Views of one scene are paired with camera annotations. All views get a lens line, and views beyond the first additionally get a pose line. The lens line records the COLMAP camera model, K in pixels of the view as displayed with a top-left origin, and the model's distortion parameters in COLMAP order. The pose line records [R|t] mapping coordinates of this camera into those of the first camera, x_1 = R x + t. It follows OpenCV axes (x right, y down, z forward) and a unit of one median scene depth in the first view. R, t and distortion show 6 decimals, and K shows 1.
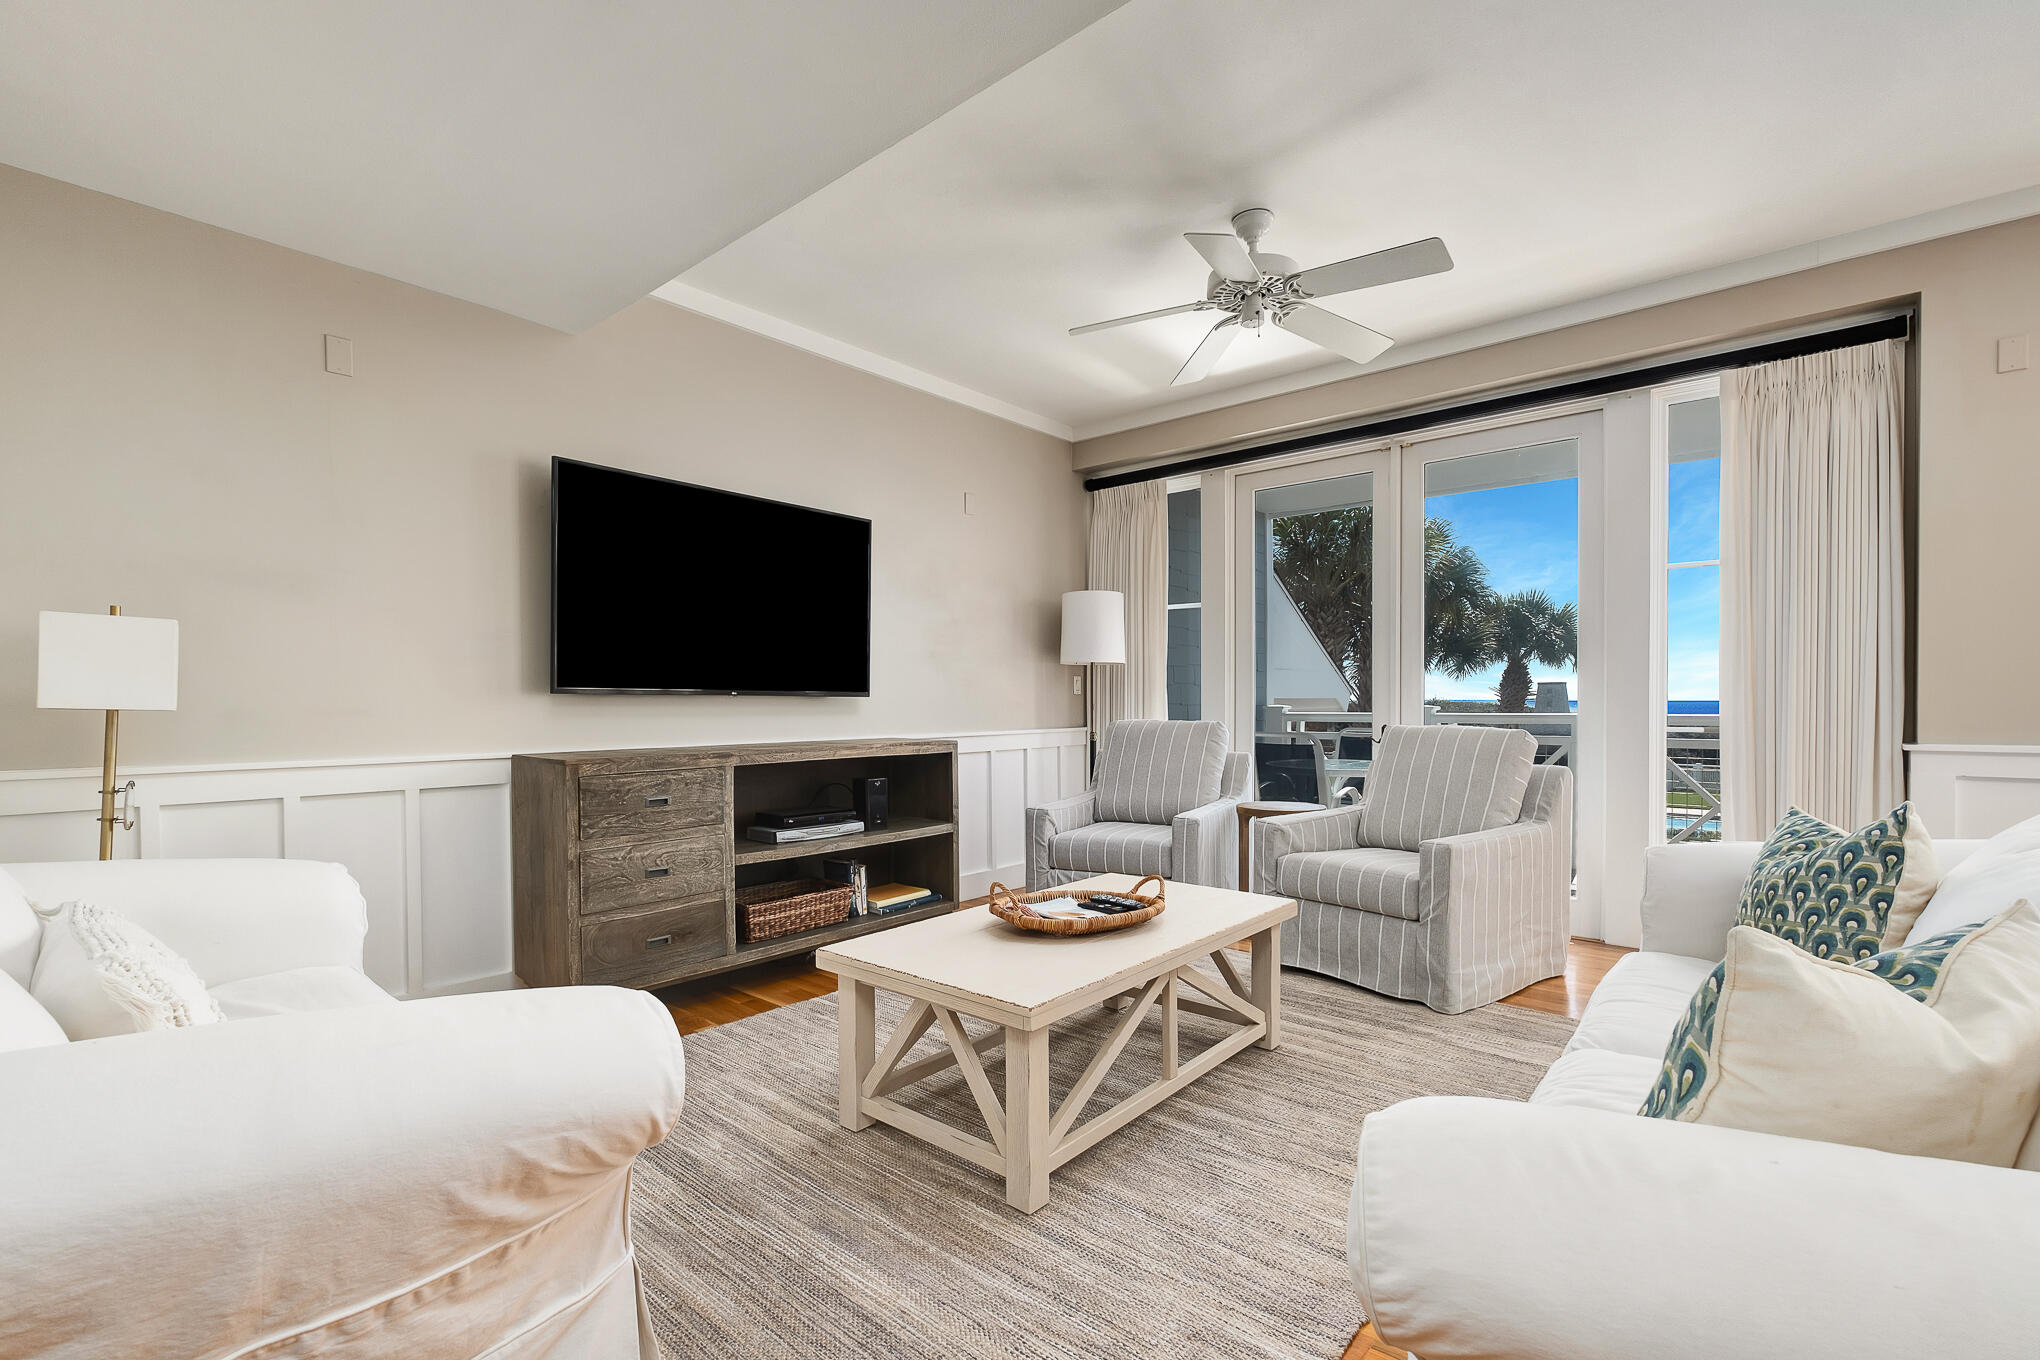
lens RADIAL K [[899.8, 0, 1007.7], [0, 899.8, 716.5], [0, 0, 1]] dist [-0.002170, -0.000068]
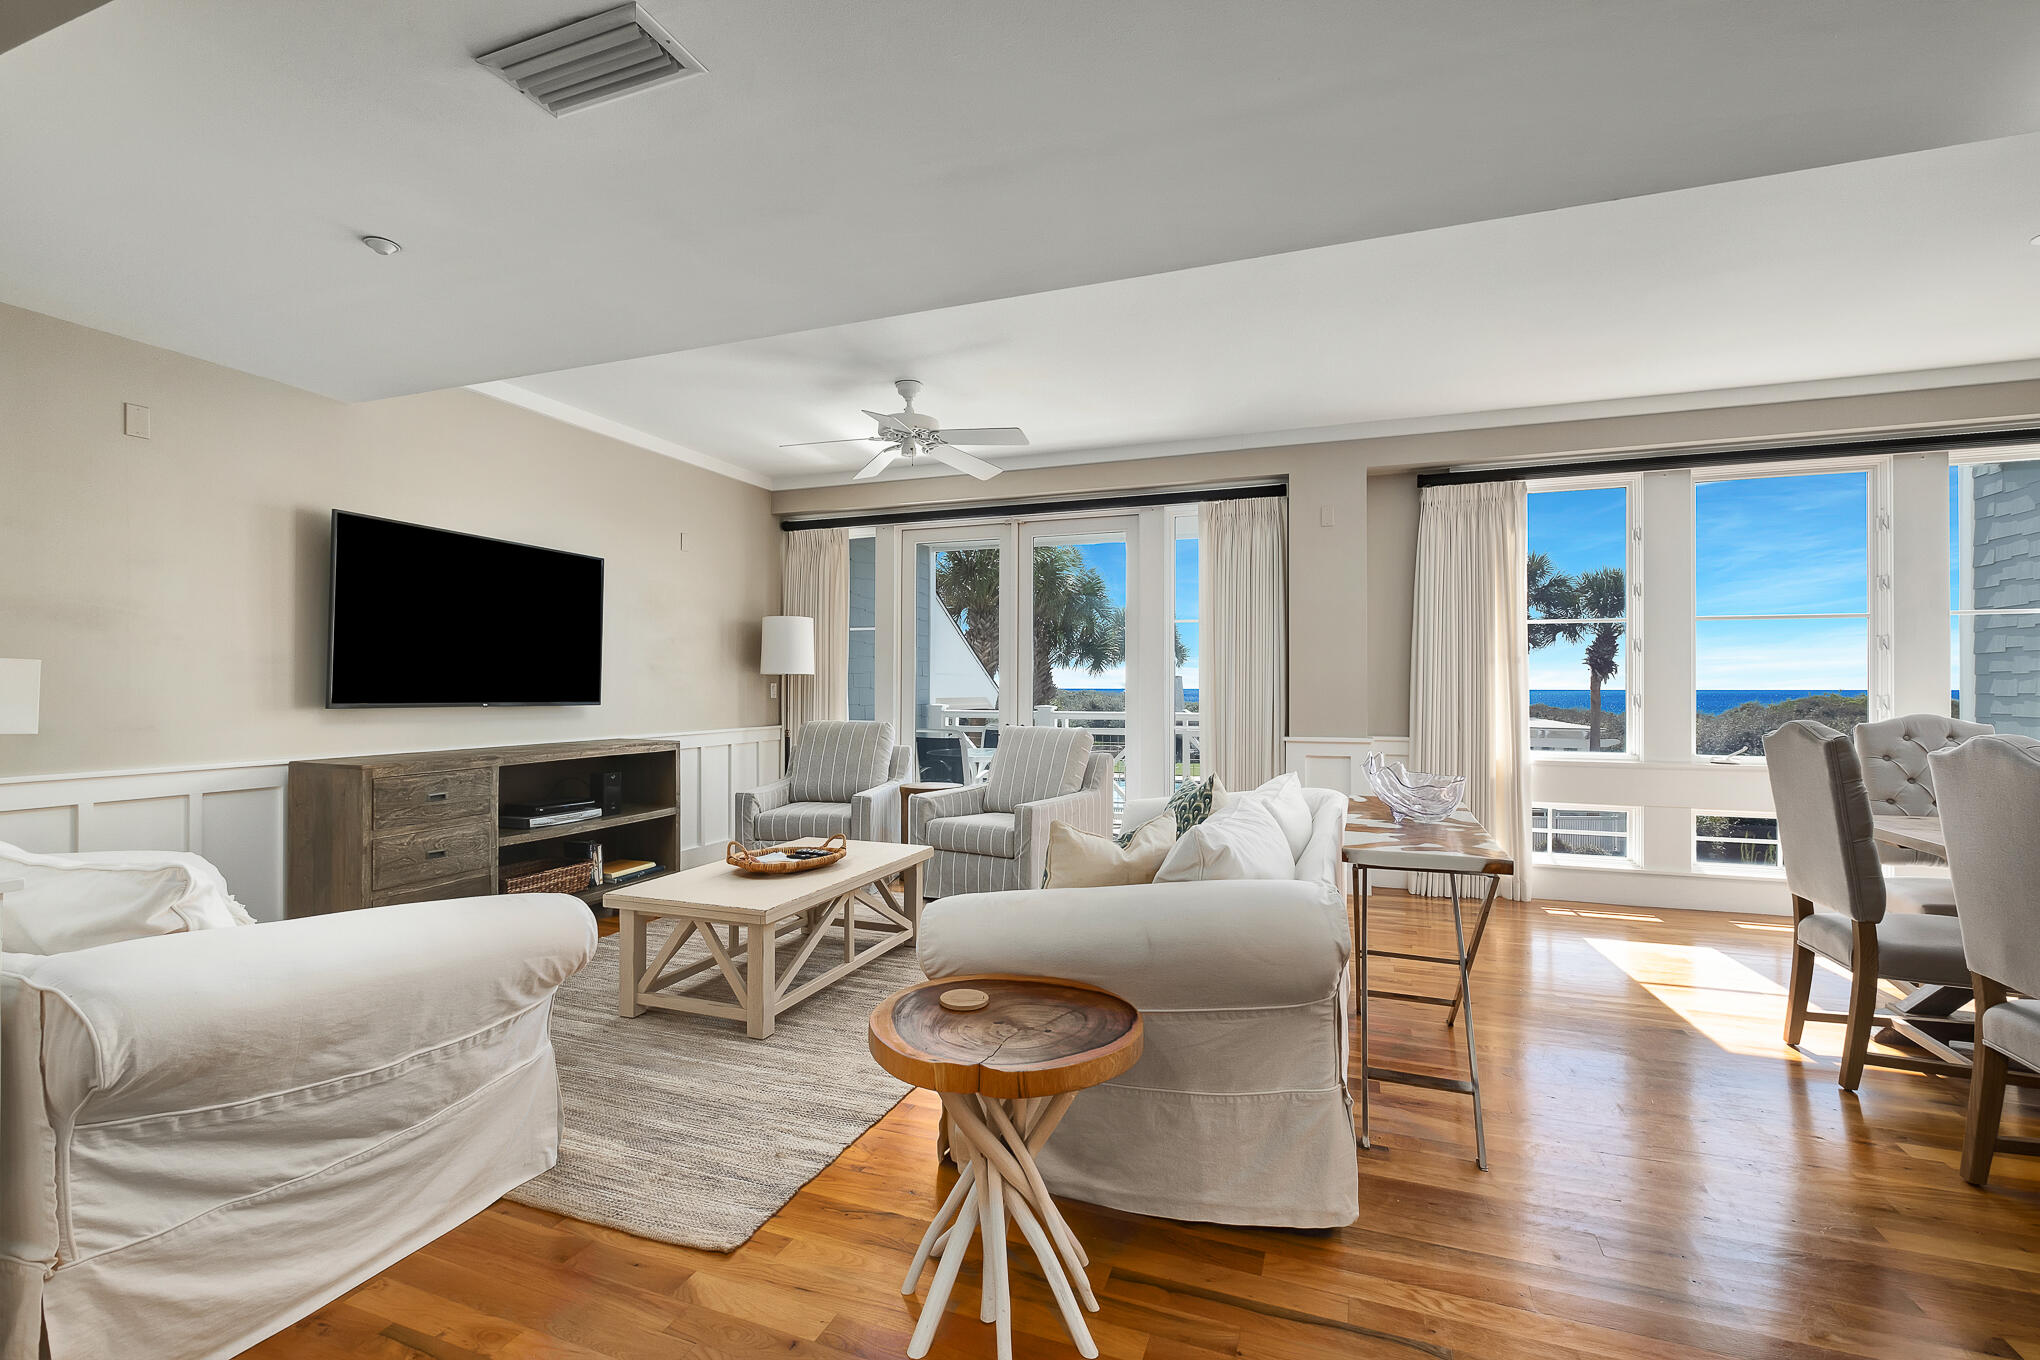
lens RADIAL K [[895.5, 0, 1020.0], [0, 895.5, 680.0], [0, 0, 1]] dist [0.001264, 0.000243]
pose [[0.933616, 0.010552, 0.358120, -0.067498], [-0.001949, 0.999701, -0.024374, -0.031317], [-0.358270, 0.022058, 0.933357, -0.366559]]
